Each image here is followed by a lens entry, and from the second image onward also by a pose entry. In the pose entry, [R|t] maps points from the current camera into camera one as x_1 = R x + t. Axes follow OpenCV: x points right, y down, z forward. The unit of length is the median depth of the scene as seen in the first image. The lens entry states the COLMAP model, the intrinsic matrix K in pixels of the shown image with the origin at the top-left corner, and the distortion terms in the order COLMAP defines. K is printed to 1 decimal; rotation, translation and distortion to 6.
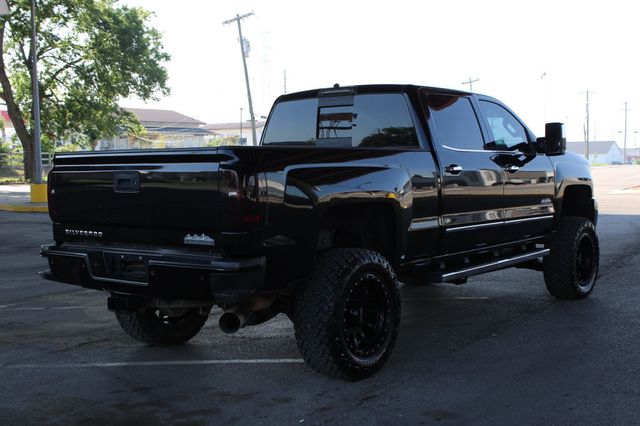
lens RADIAL K [[864.5, 0, 320.0], [0, 864.5, 213.0], [0, 0, 1]] dist [-0.002545, 0.011397]
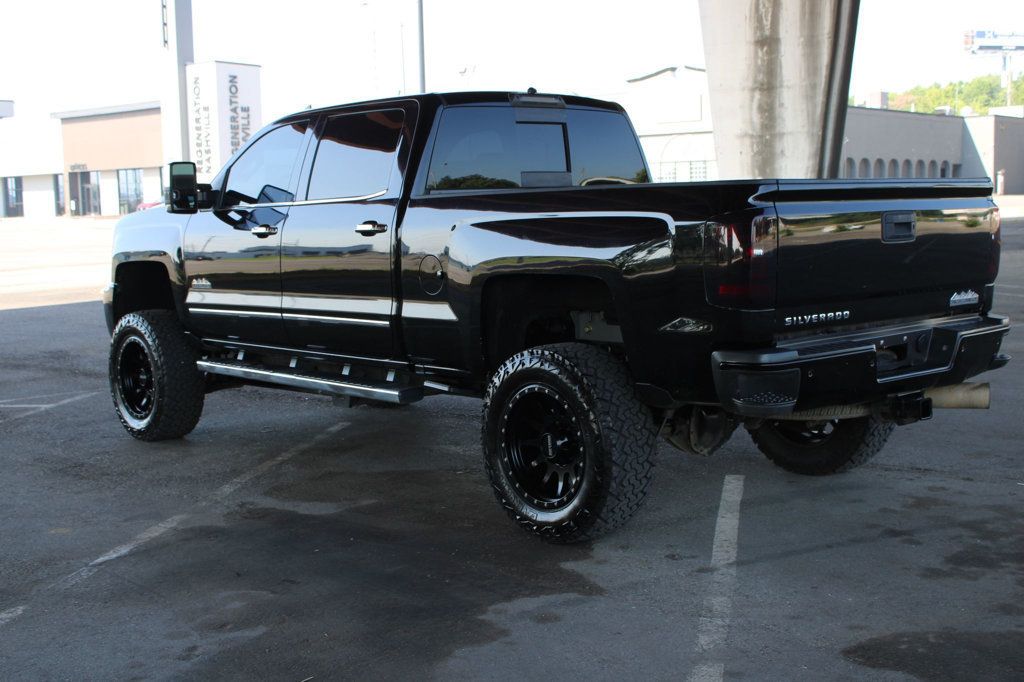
lens RADIAL K [[1383.2, 0, 512.0], [0, 1383.2, 341.0], [0, 0, 1]] dist [-0.002545, 0.011397]
pose [[0.150652, -0.086945, 0.984756, -1.259143], [0.083450, 0.993688, 0.074967, -0.050493], [-0.985058, 0.070884, 0.156956, 1.077631]]
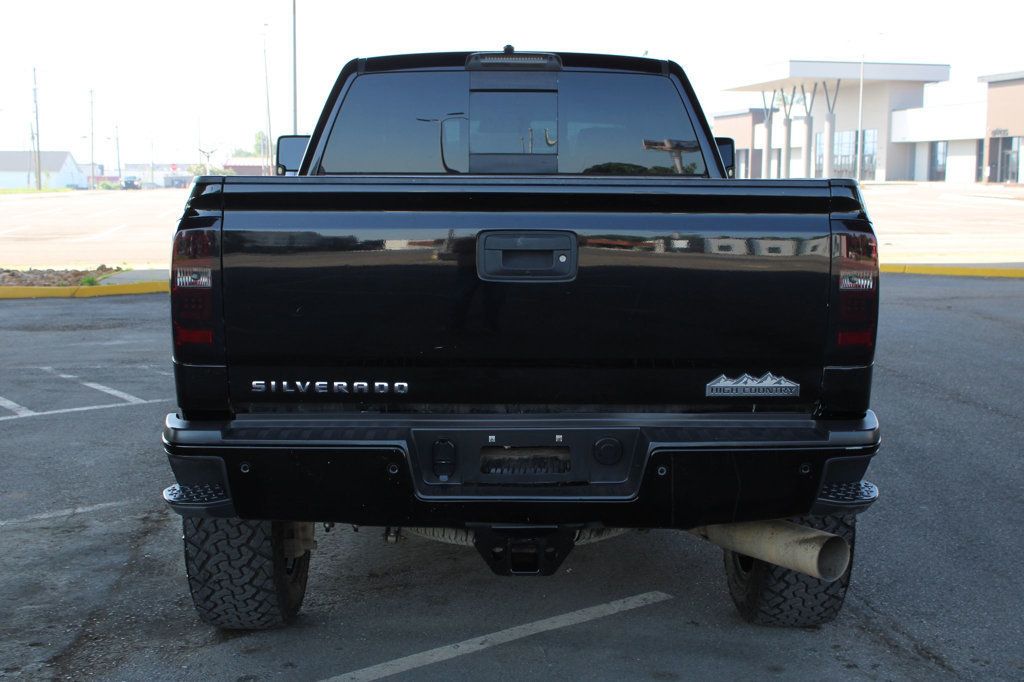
lens RADIAL K [[1369.8, 0, 512.0], [0, 1369.8, 341.0], [0, 0, 1]] dist [-0.028595, 0.009832]
pose [[0.762976, -0.057764, 0.643841, -0.619859], [0.021580, 0.997720, 0.063941, -0.036317], [-0.646067, -0.034891, 0.762483, 0.482321]]
